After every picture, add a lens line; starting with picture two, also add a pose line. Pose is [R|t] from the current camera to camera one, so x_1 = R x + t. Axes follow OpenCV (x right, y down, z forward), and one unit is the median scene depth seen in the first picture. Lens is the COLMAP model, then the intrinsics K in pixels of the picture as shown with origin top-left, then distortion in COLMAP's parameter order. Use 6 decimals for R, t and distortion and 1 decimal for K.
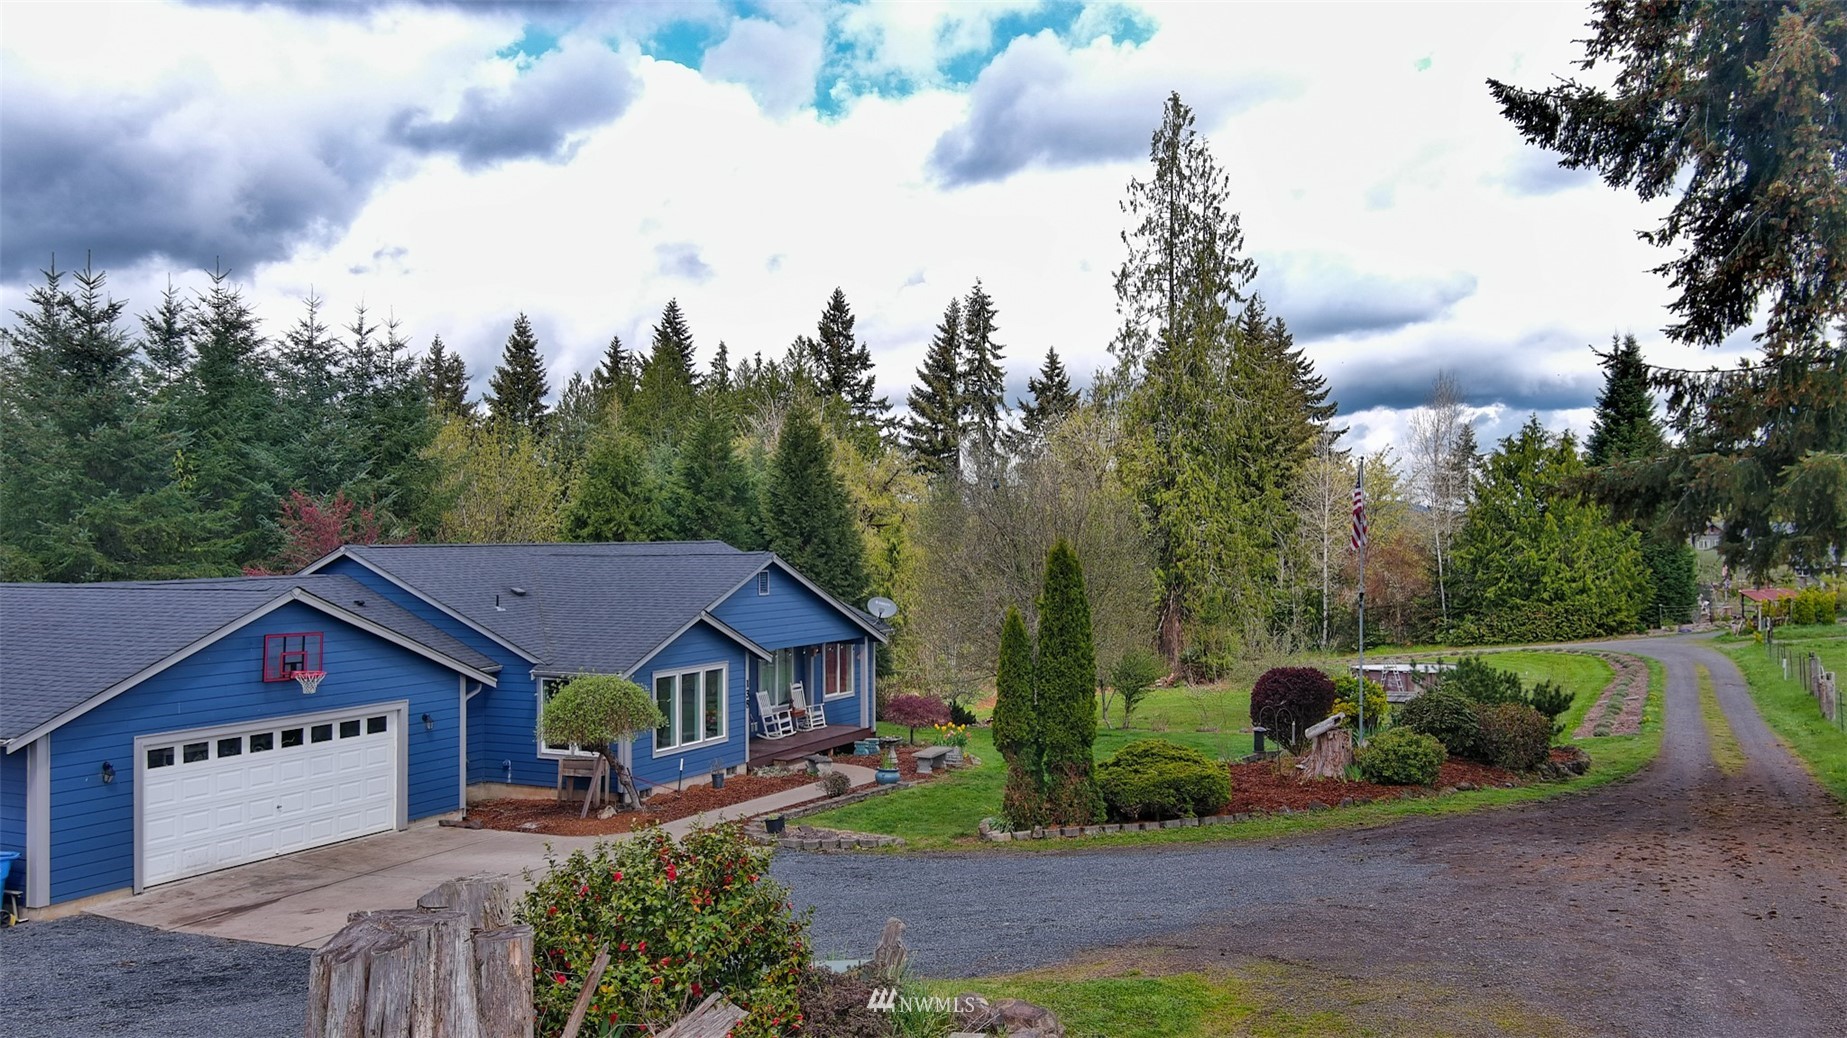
lens RADIAL K [[1466.5, 0, 921.0], [0, 1466.5, 525.0], [0, 0, 1]] dist [0.033365, -0.002560]
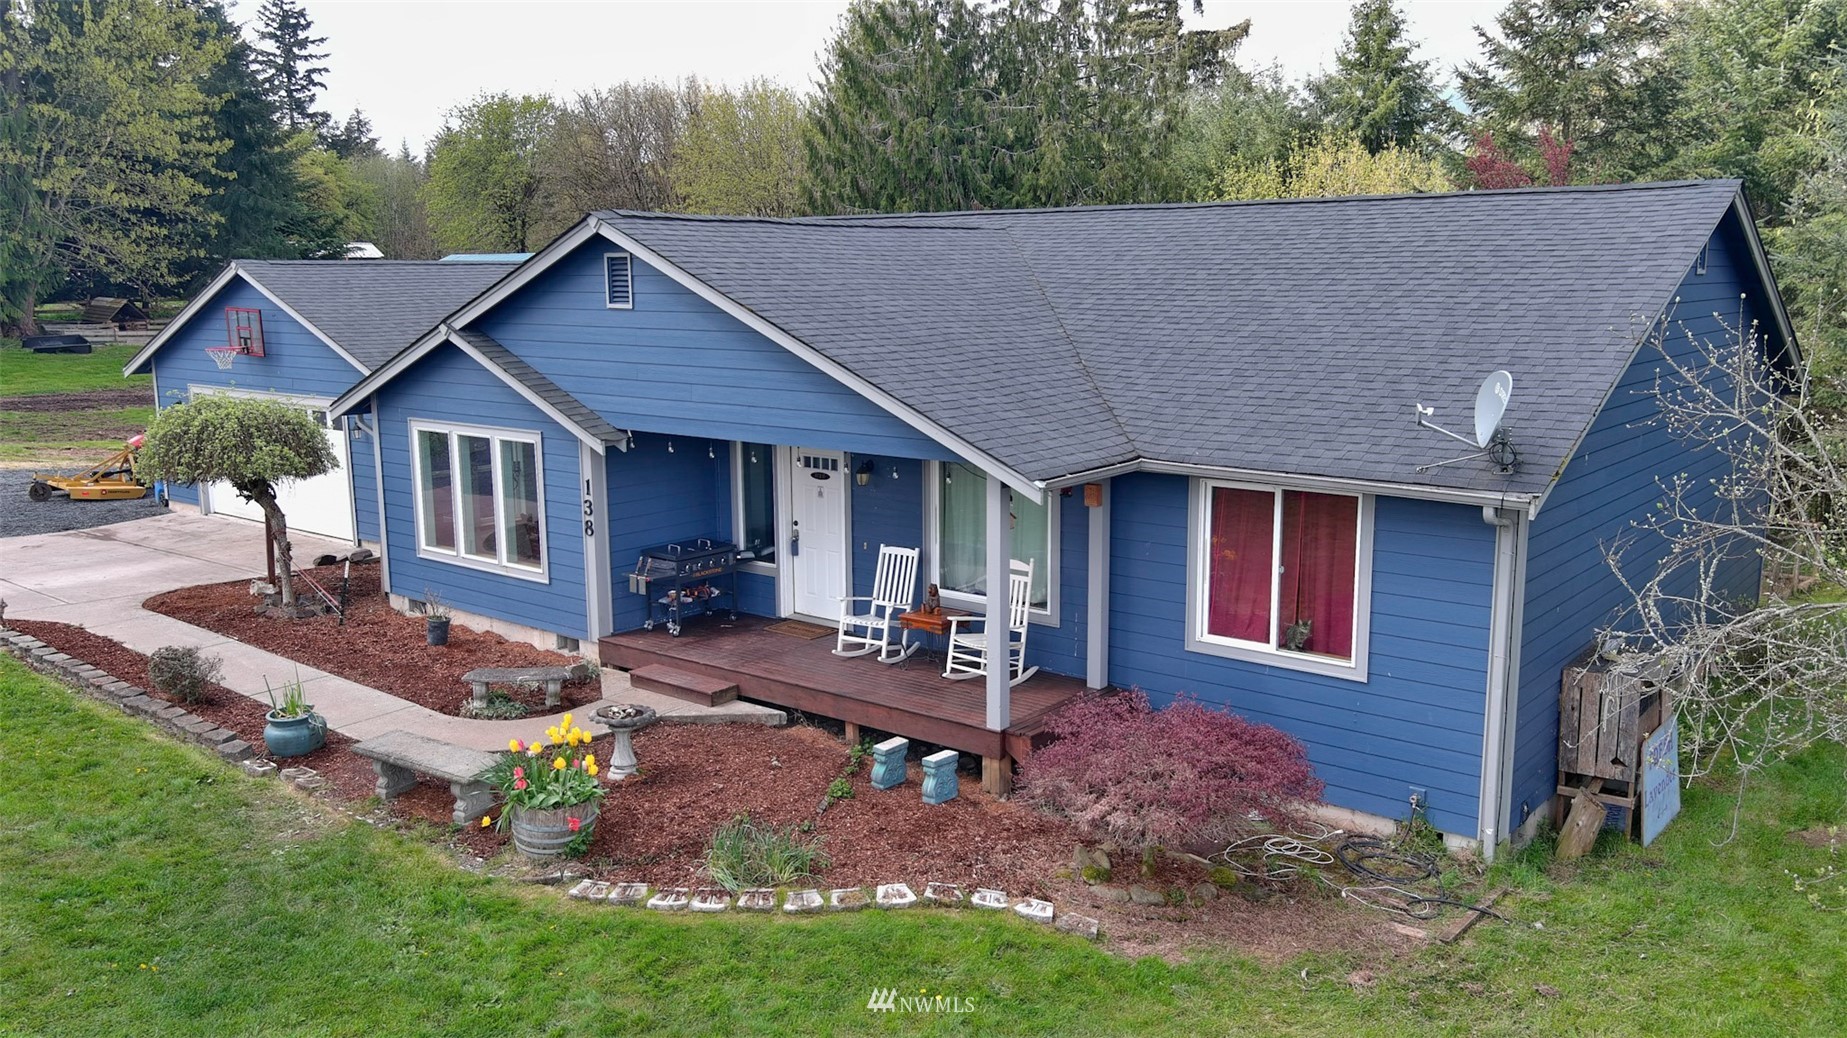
lens RADIAL K [[1466.5, 0, 923.5], [0, 1466.5, 511.2], [0, 0, 1]] dist [0.033365, -0.002560]
pose [[-0.207235, 0.164138, -0.964423, 0.360111], [0.008565, 0.986091, 0.165986, 0.037590], [0.978254, 0.026138, -0.205759, 1.301185]]
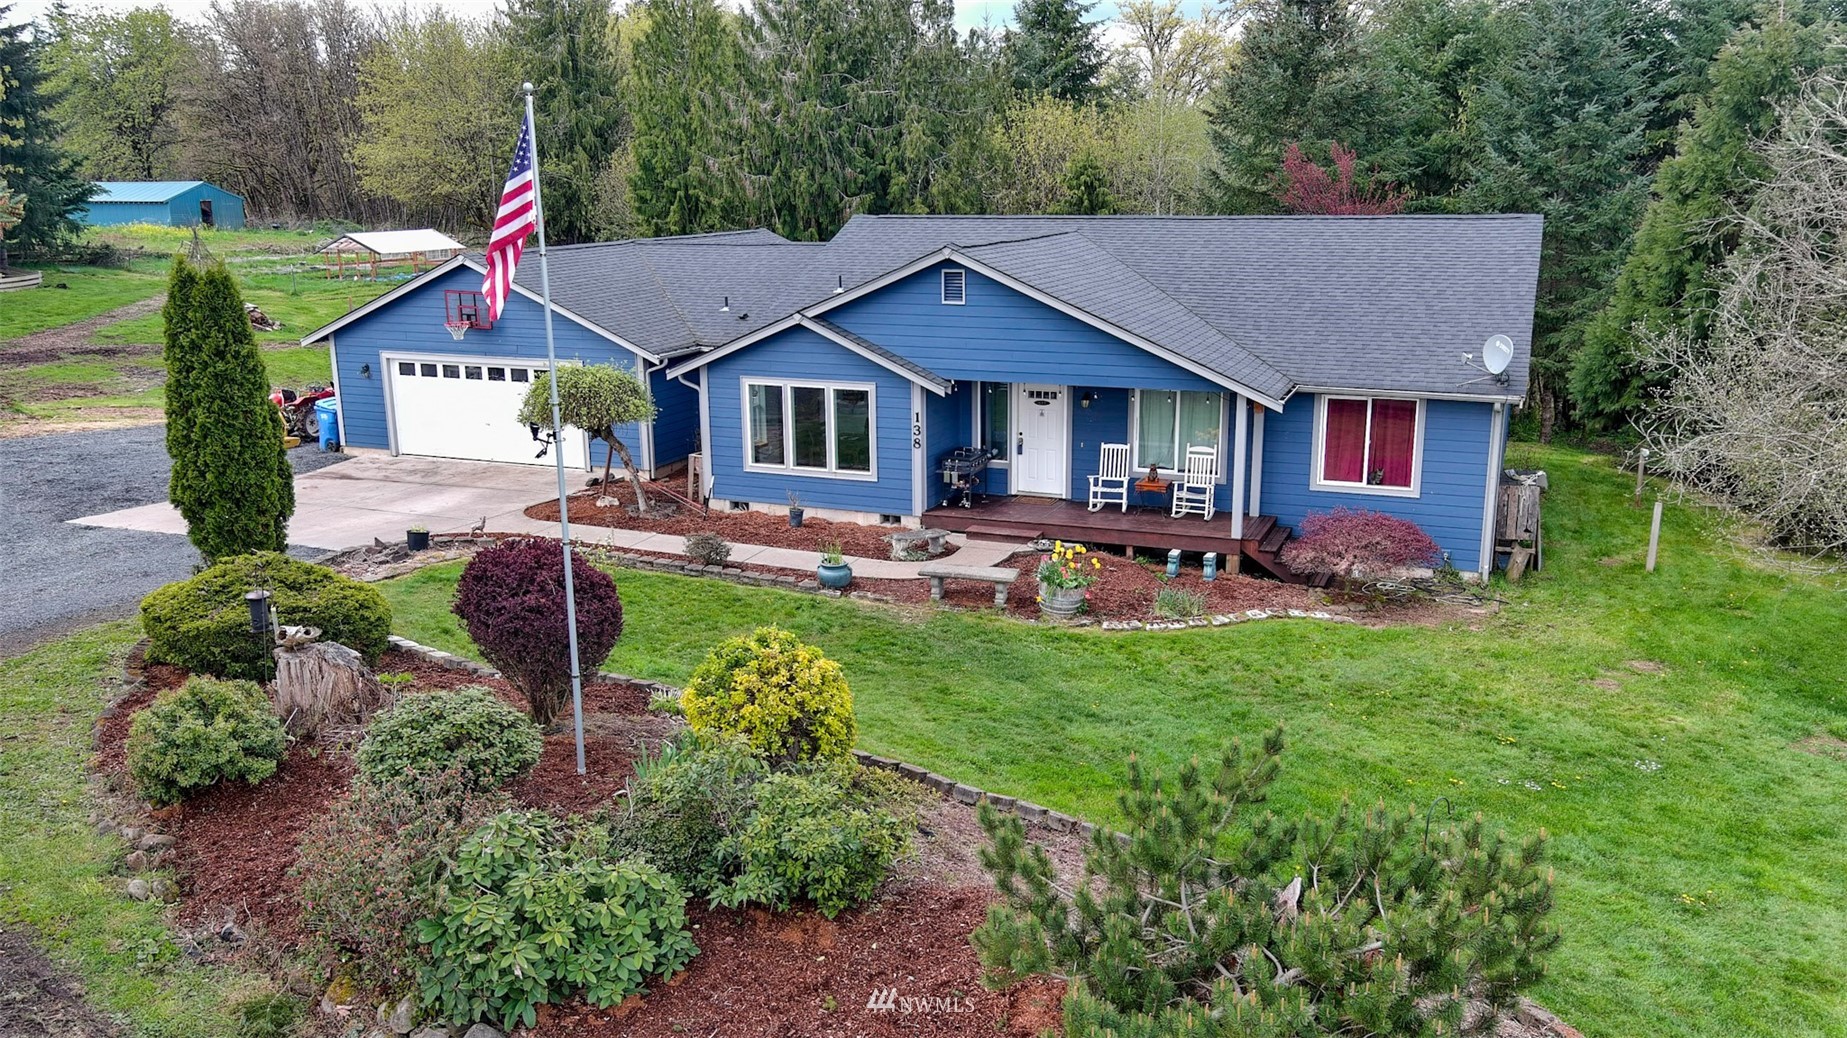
lens RADIAL K [[1466.5, 0, 921.1], [0, 1466.5, 527.2], [0, 0, 1]] dist [0.033365, -0.002560]
pose [[0.079156, 0.237428, -0.968175, 0.691379], [0.011121, 0.970952, 0.239018, -0.021964], [0.996800, -0.029686, 0.074216, 1.012506]]
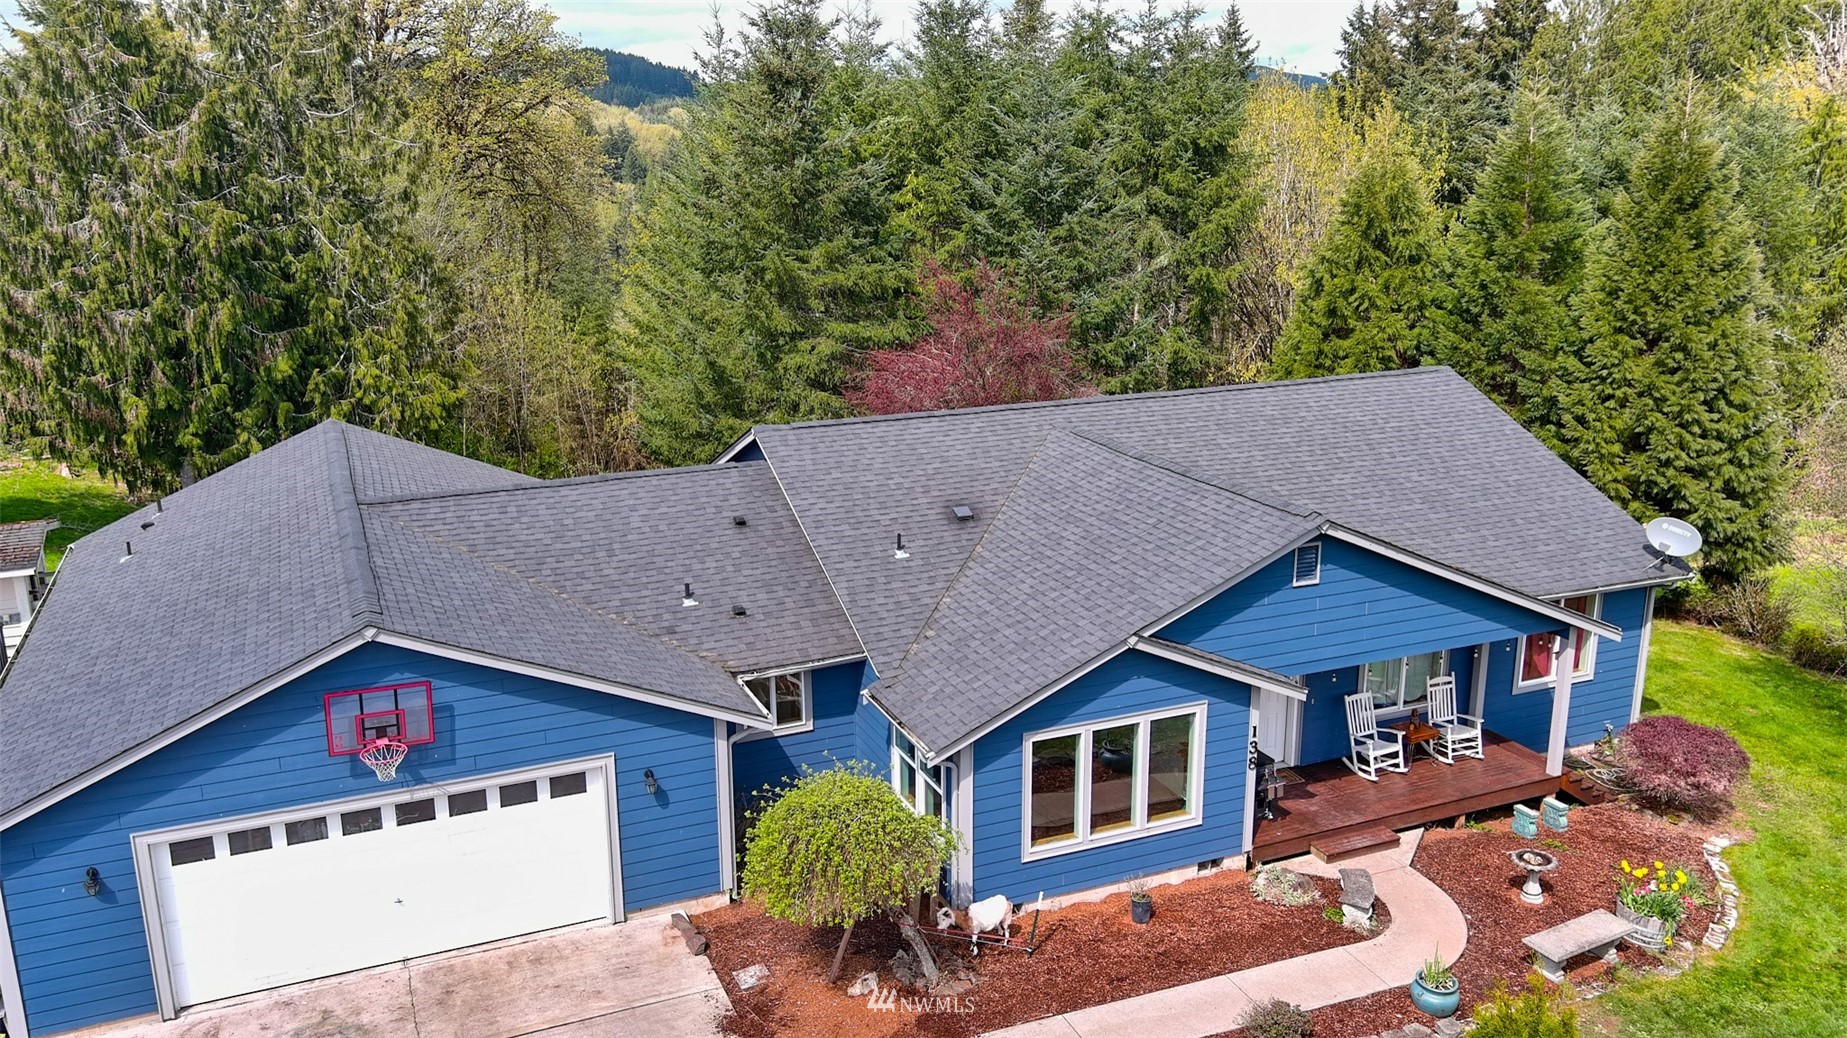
lens RADIAL K [[1466.5, 0, 914.5], [0, 1466.5, 531.9], [0, 0, 1]] dist [0.033365, -0.002560]
pose [[0.767928, 0.169755, -0.617632, 0.139829], [0.005595, 0.962429, 0.271477, -0.142002], [0.640512, -0.211930, 0.738126, 0.525615]]
